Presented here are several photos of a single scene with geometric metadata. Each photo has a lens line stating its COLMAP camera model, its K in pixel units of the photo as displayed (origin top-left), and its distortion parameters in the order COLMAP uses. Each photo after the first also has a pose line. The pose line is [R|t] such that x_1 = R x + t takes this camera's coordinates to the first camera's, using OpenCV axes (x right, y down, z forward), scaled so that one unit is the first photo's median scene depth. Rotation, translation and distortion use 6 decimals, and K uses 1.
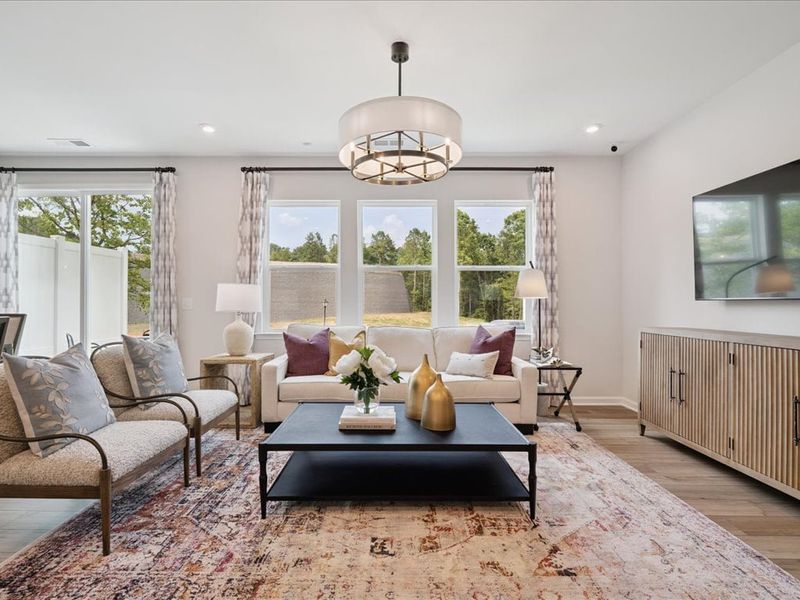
lens RADIAL K [[408.6, 0, 393.8], [0, 408.6, 299.0], [0, 0, 1]] dist [-0.006440, 0.003563]
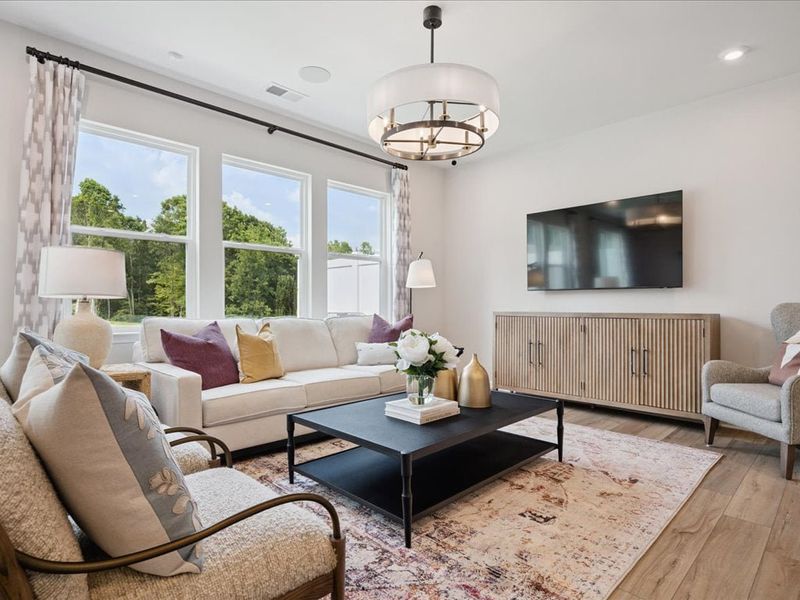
lens RADIAL K [[440.3, 0, 401.9], [0, 440.3, 300.1], [0, 0, 1]] dist [-0.000253, 0.001283]
pose [[0.705416, 0.006095, 0.708767, -0.787937], [-0.008385, 0.999965, -0.000254, 0.050310], [-0.708744, -0.005764, 0.705443, 0.346484]]
